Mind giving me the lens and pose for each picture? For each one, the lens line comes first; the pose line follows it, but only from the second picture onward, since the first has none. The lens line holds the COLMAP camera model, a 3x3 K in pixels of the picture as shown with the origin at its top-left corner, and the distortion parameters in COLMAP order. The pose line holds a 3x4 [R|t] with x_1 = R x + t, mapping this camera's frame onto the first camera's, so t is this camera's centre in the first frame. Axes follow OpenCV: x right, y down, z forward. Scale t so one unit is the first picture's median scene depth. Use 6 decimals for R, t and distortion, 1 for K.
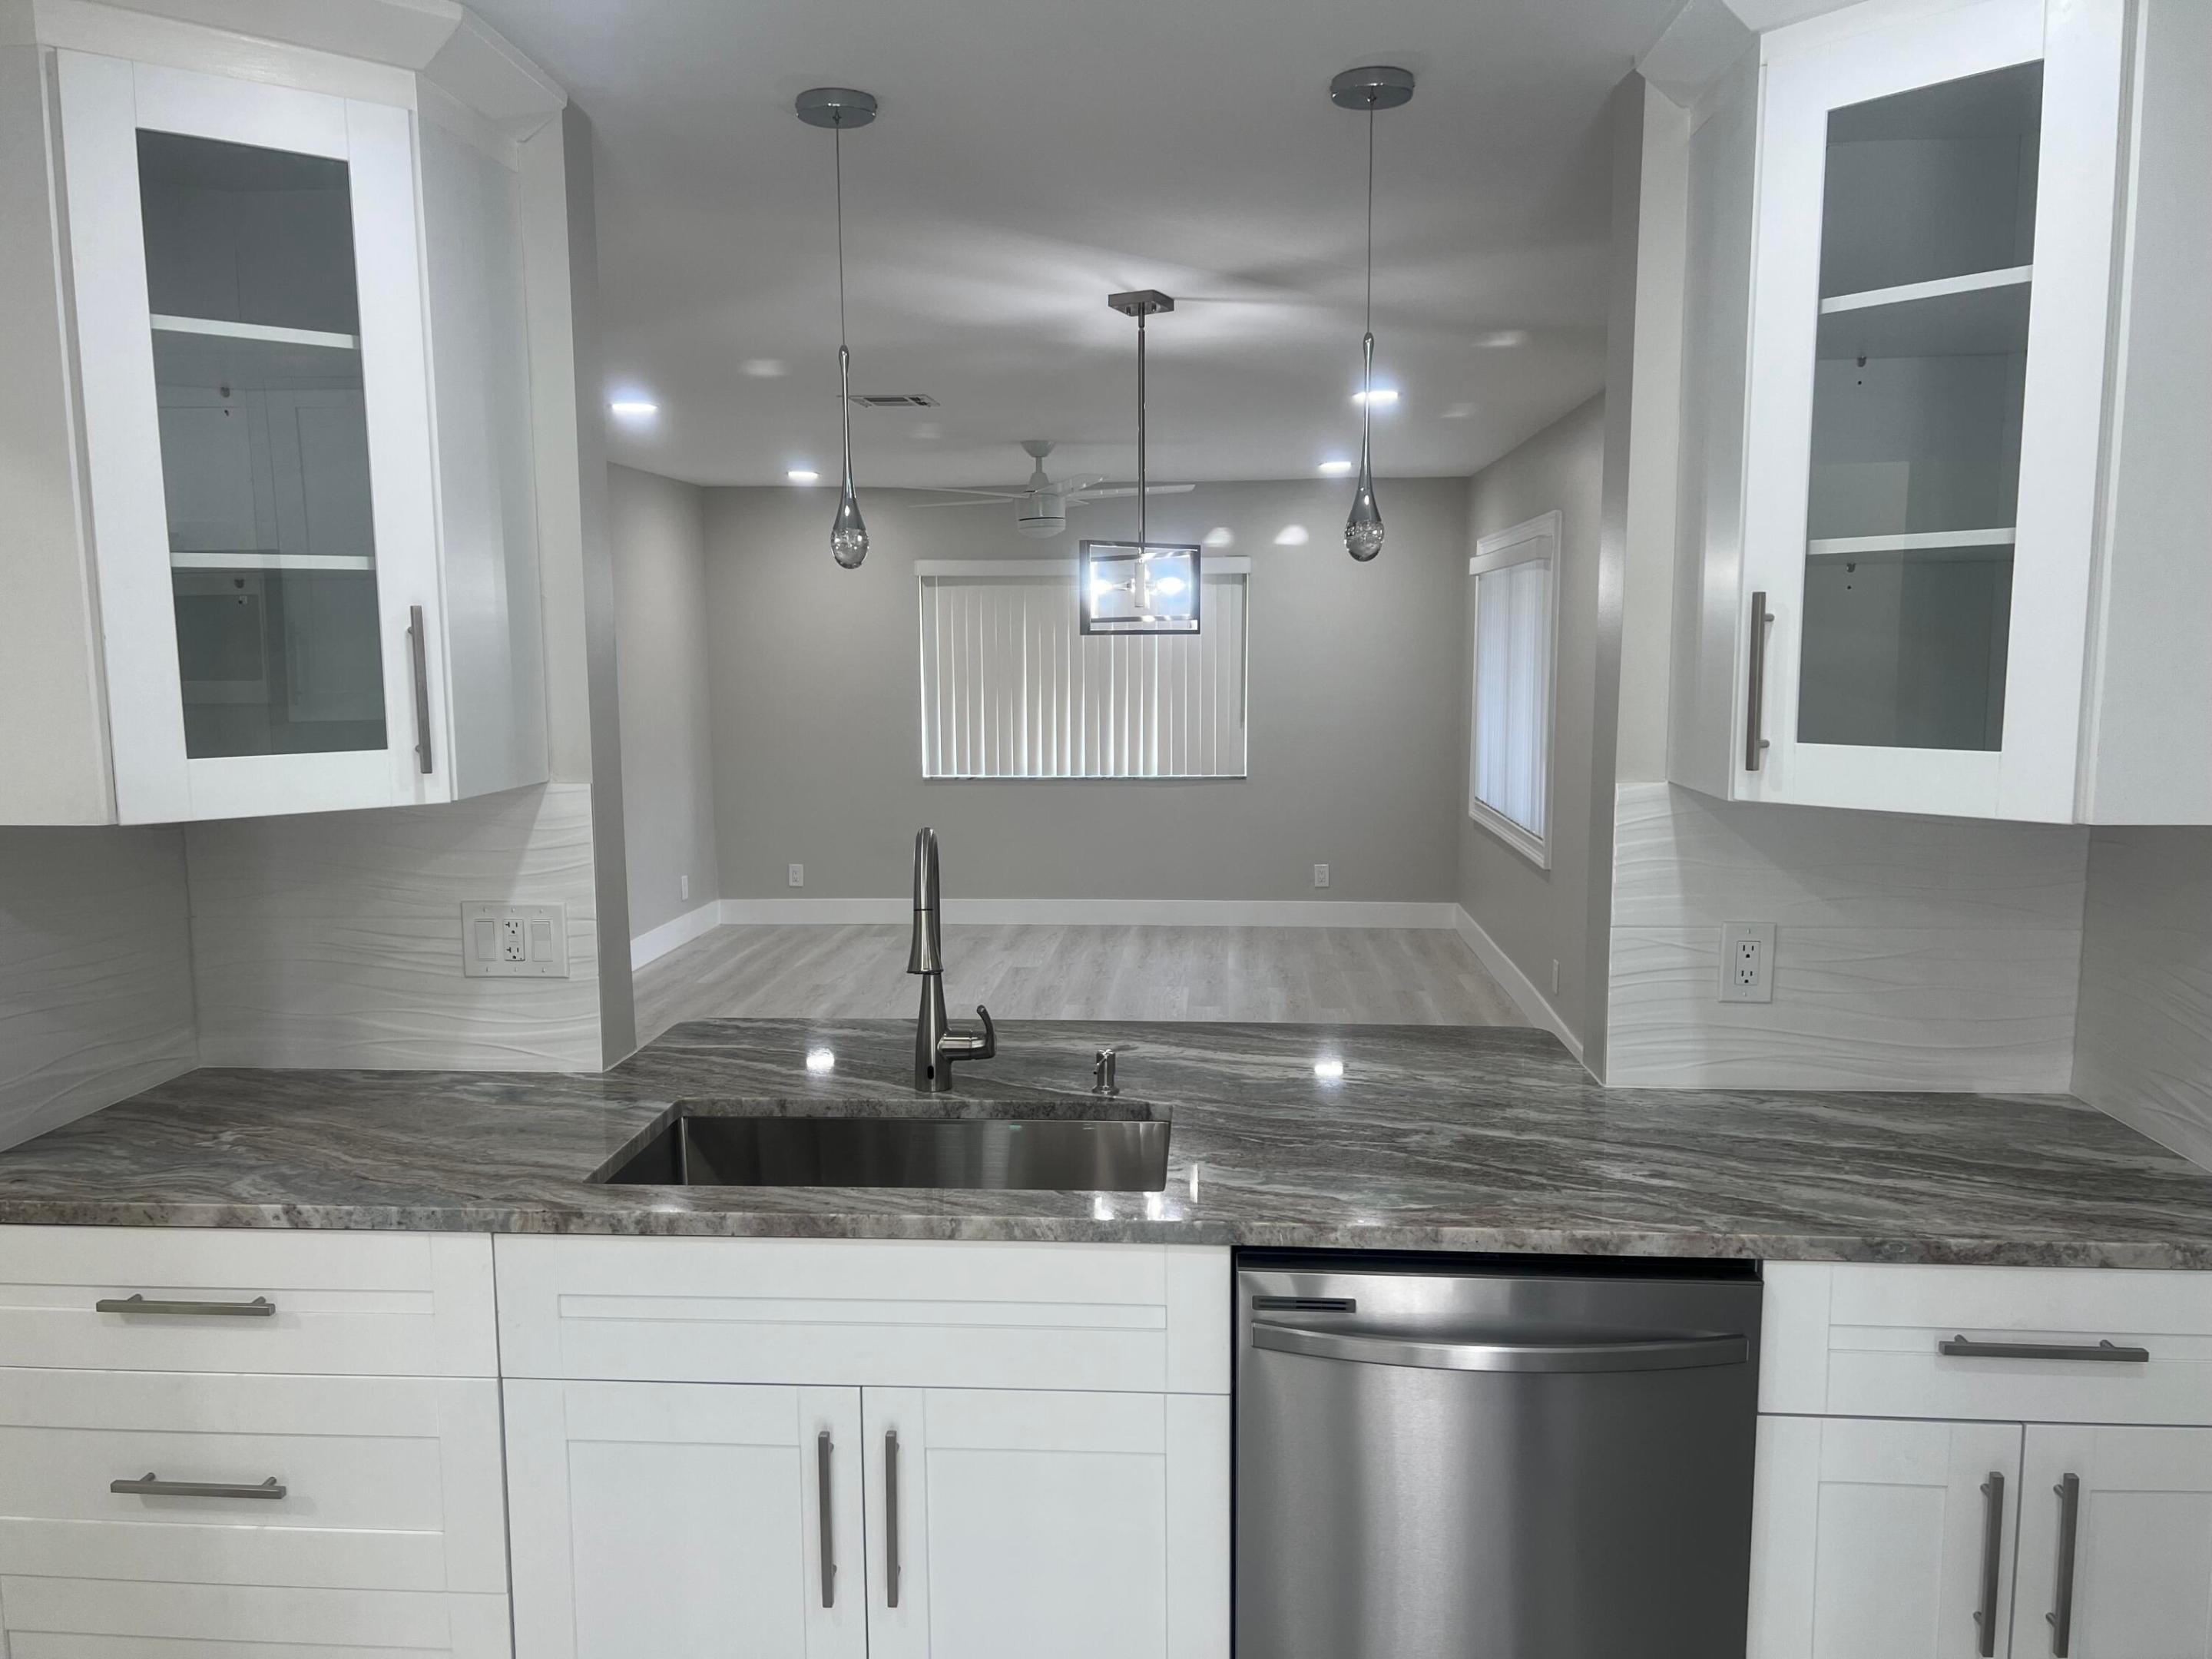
lens RADIAL K [[1659.9, 0, 1087.8], [0, 1659.9, 827.0], [0, 0, 1]] dist [0.057273, -0.064547]
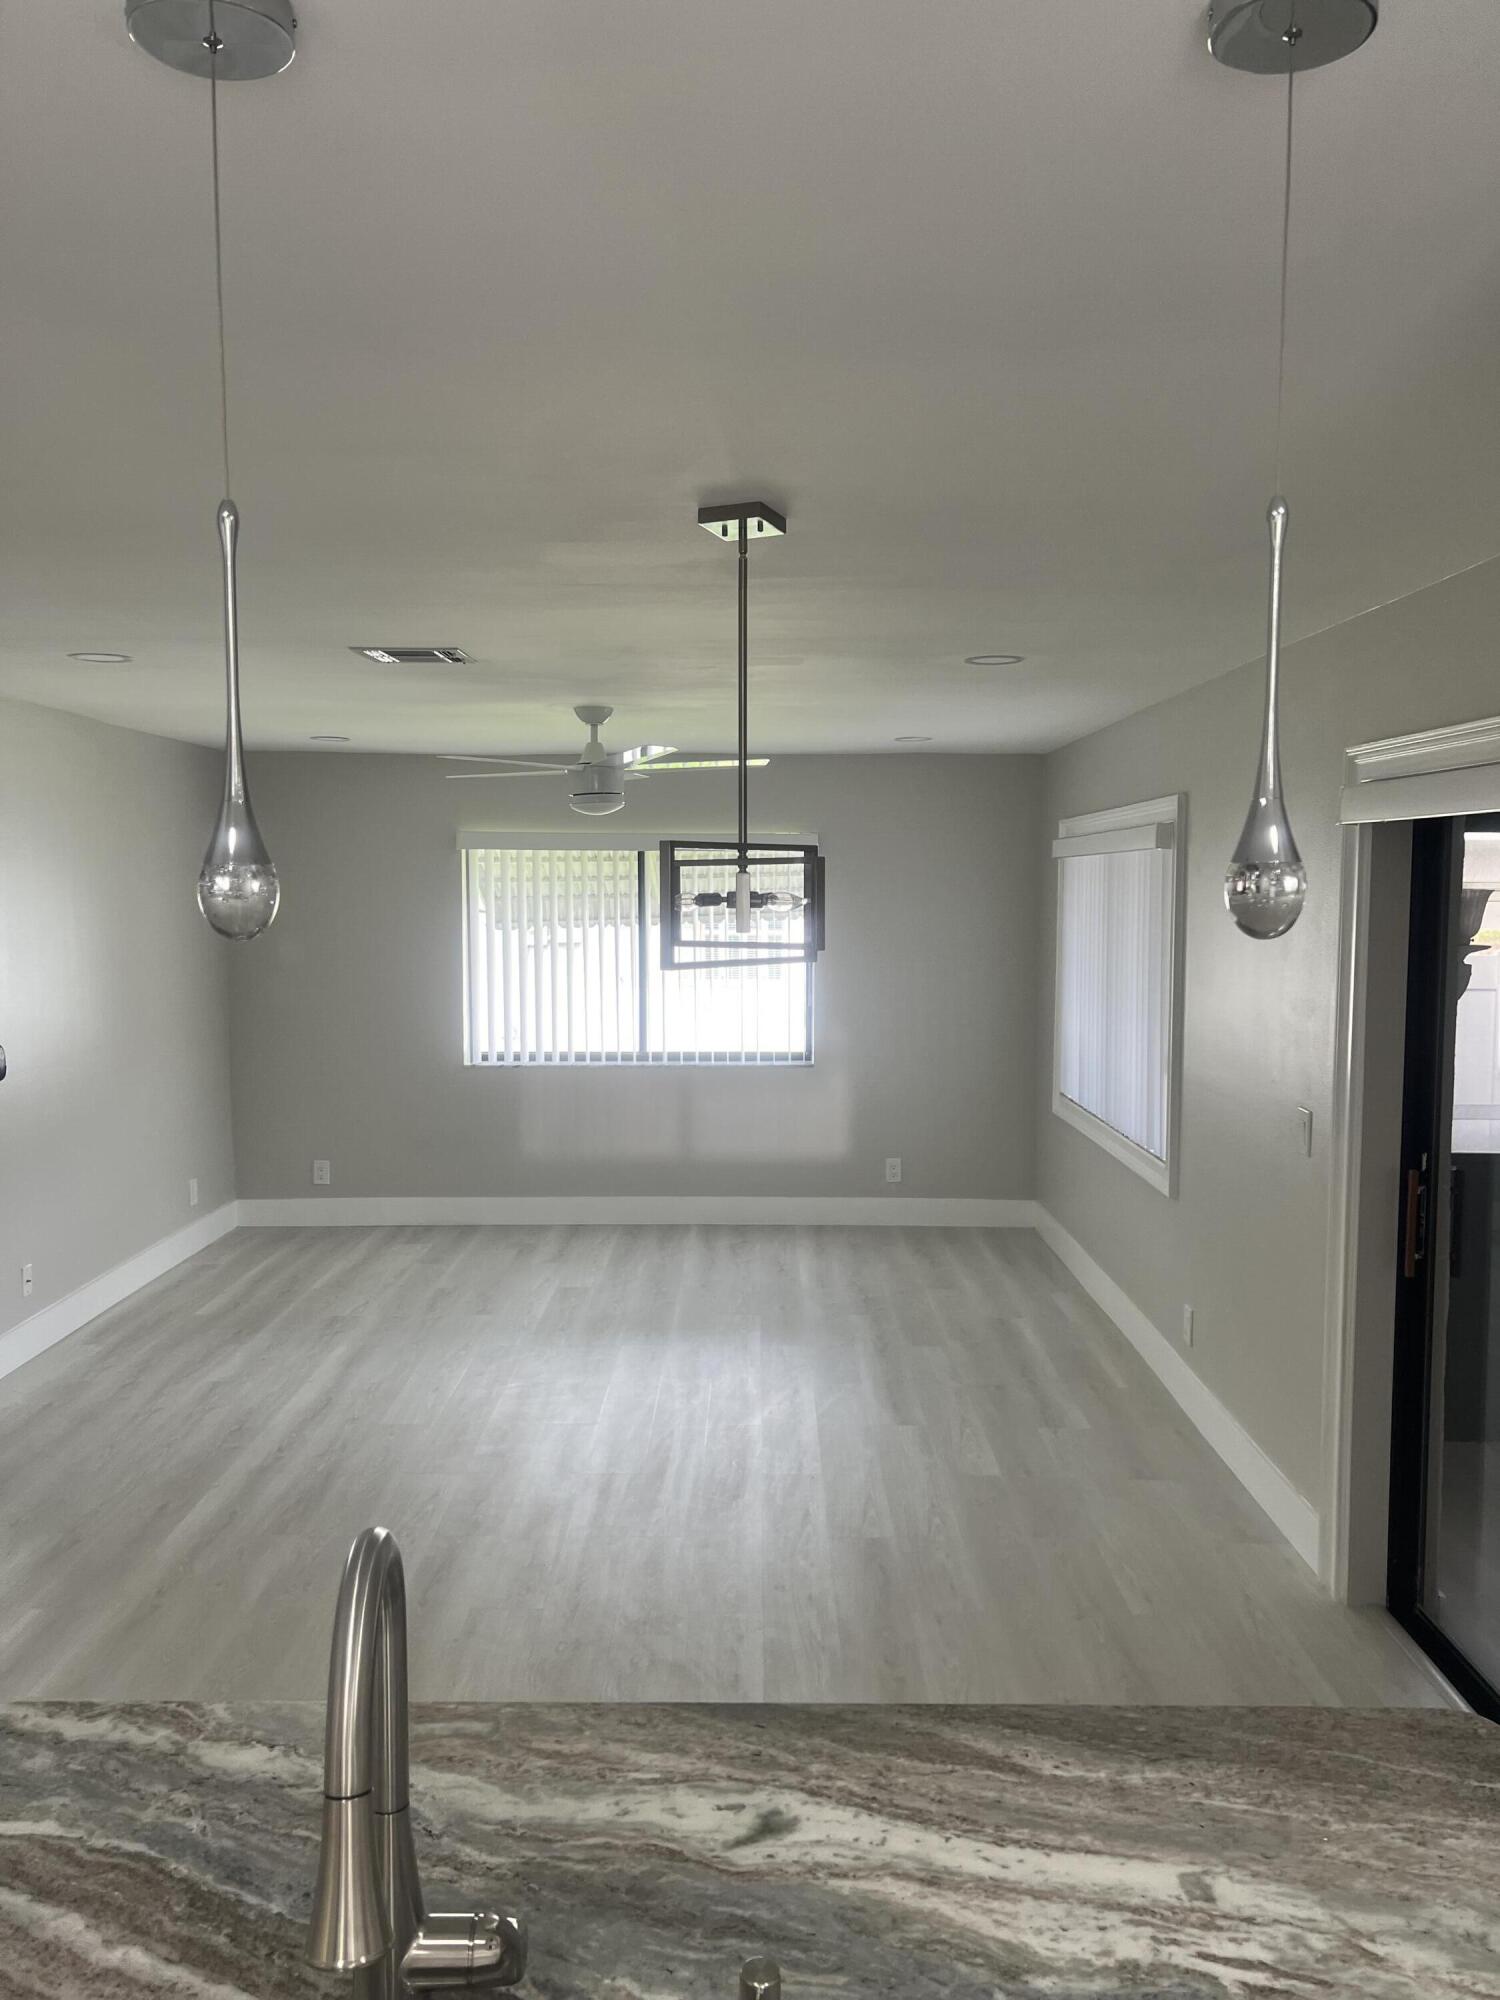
lens RADIAL K [[1500.8, 0, 744.2], [0, 1500.8, 991.9], [0, 0, 1]] dist [0.057273, -0.064547]
pose [[0.997091, 0.000980, 0.076209, -0.020900], [0.002286, 0.999083, -0.042760, -0.096181], [-0.076181, 0.042809, 0.996175, 0.430671]]
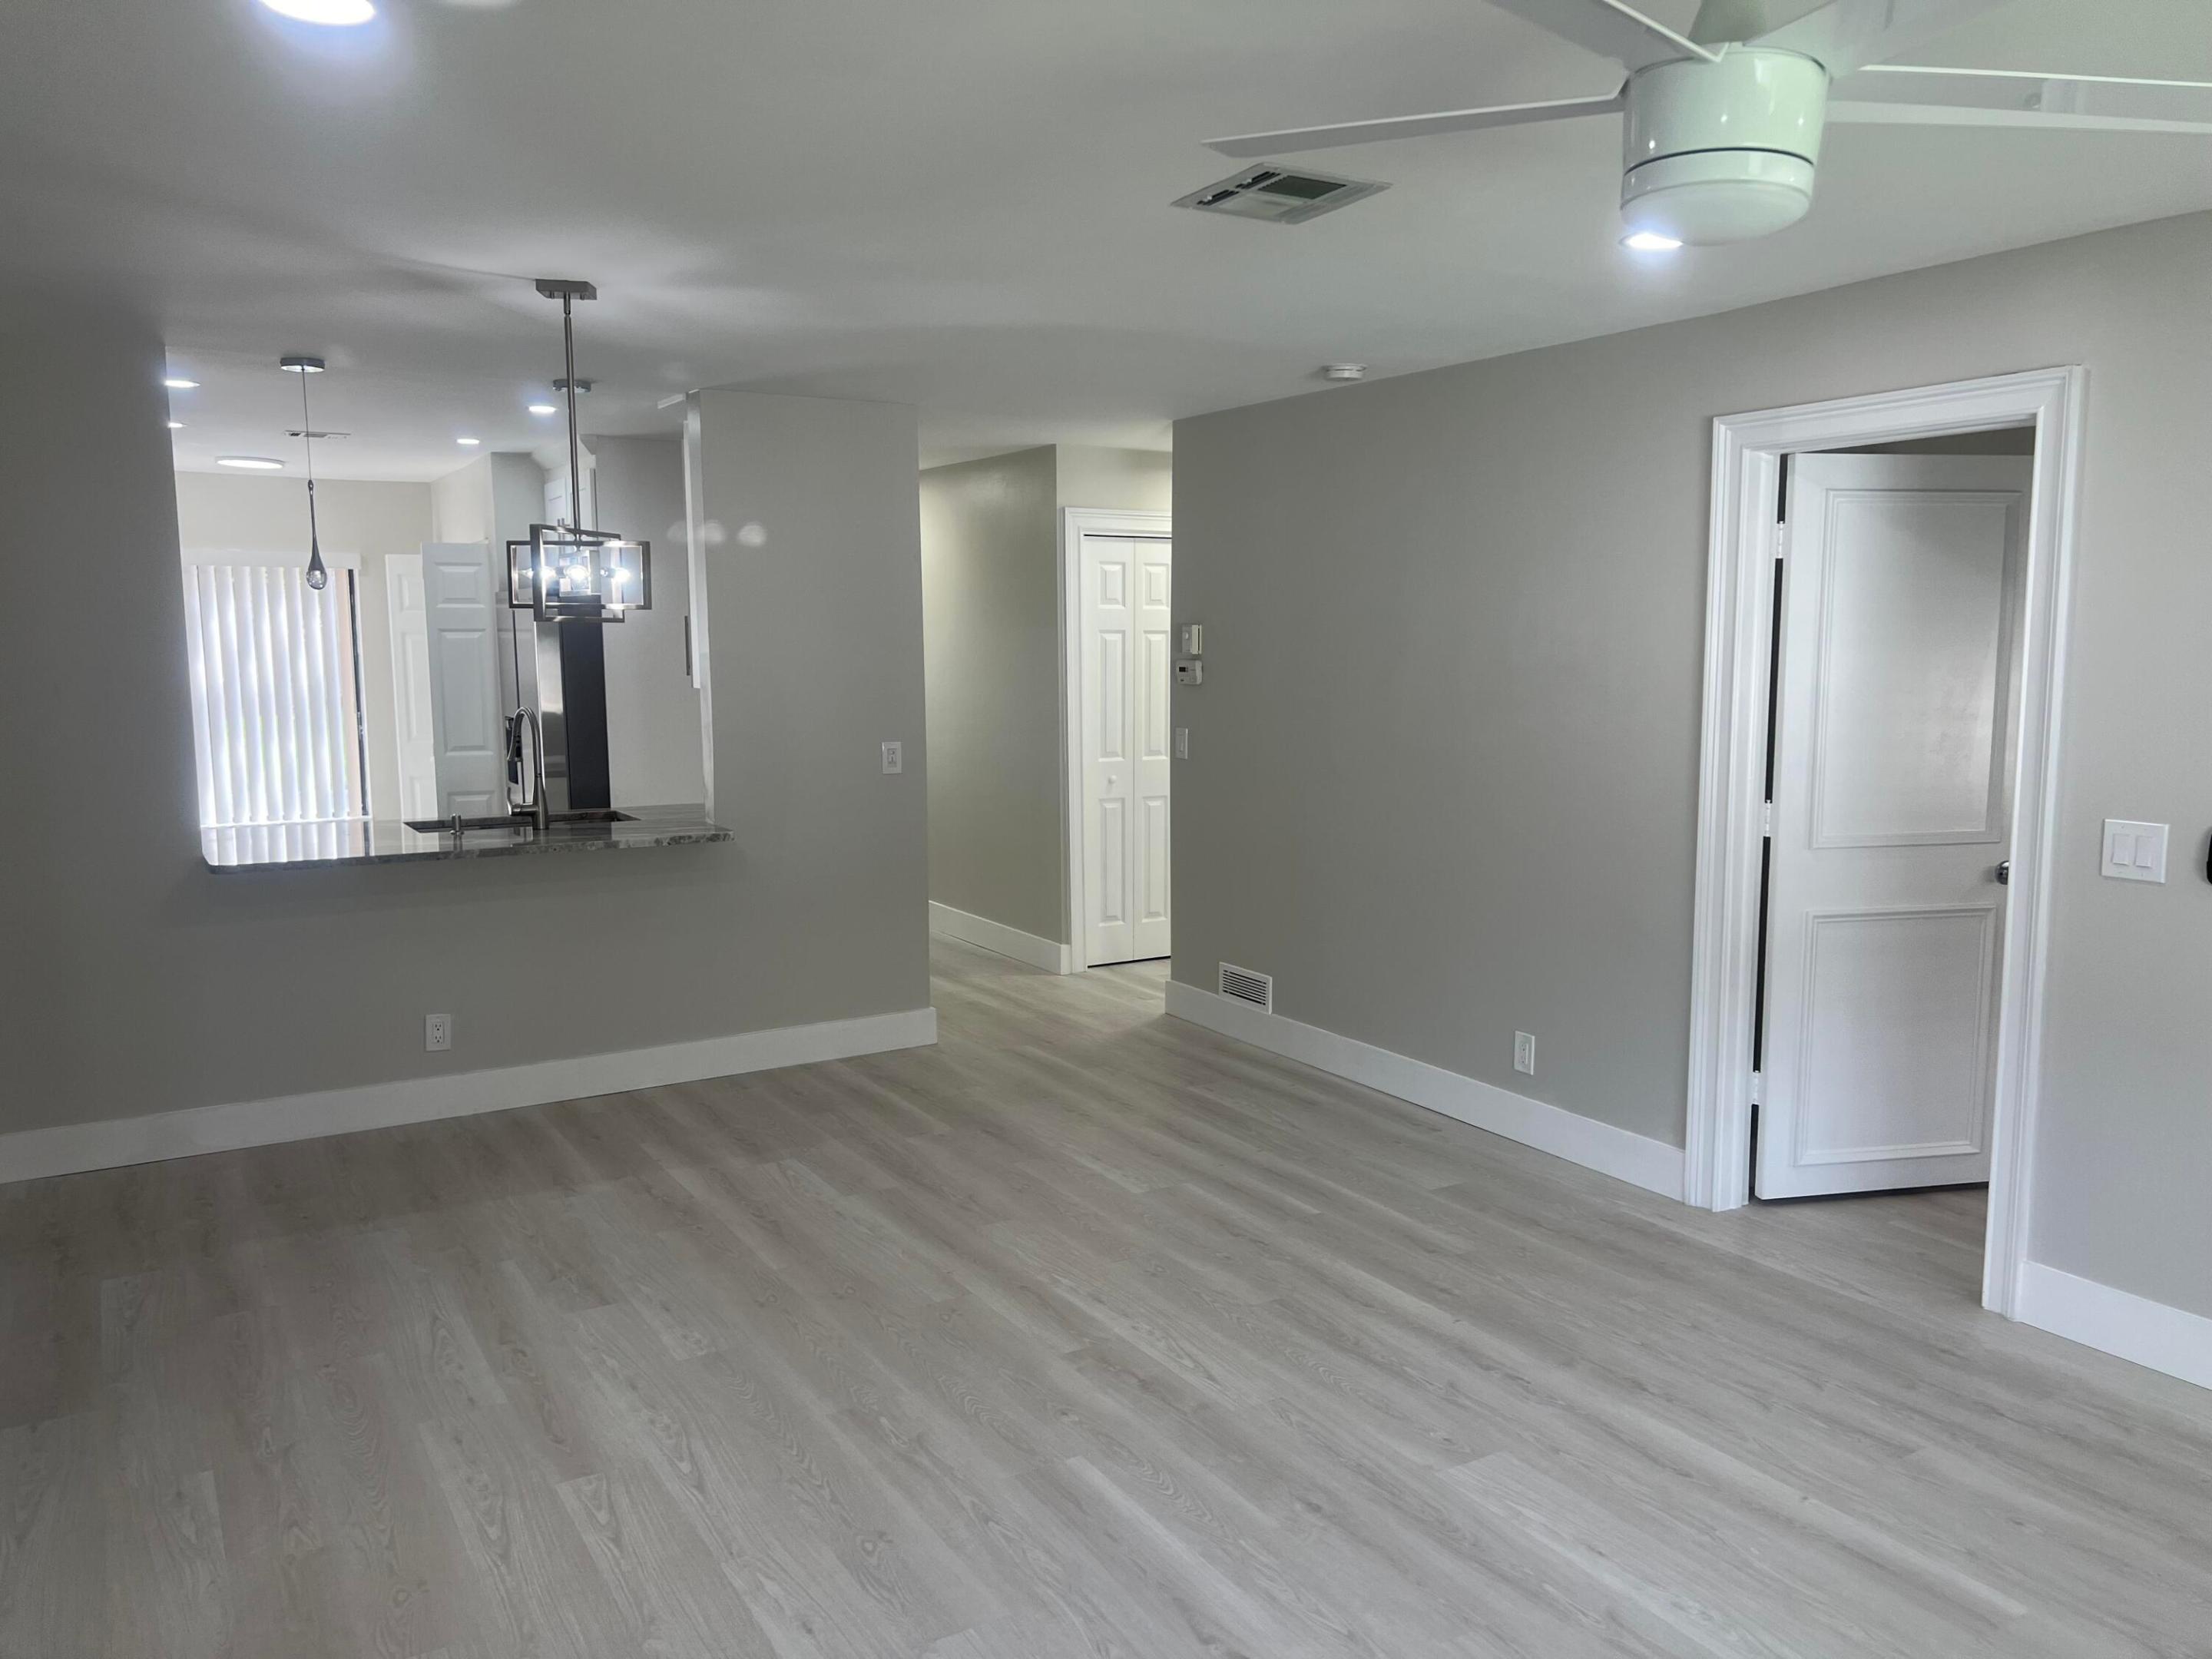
lens RADIAL K [[1659.9, 0, 1130.5], [0, 1659.9, 824.8], [0, 0, 1]] dist [0.057273, -0.064547]
pose [[-0.803725, 0.075833, -0.590149, 0.464567], [-0.063187, 0.975358, 0.211386, -0.289292], [0.591636, 0.207186, -0.779128, 2.520270]]
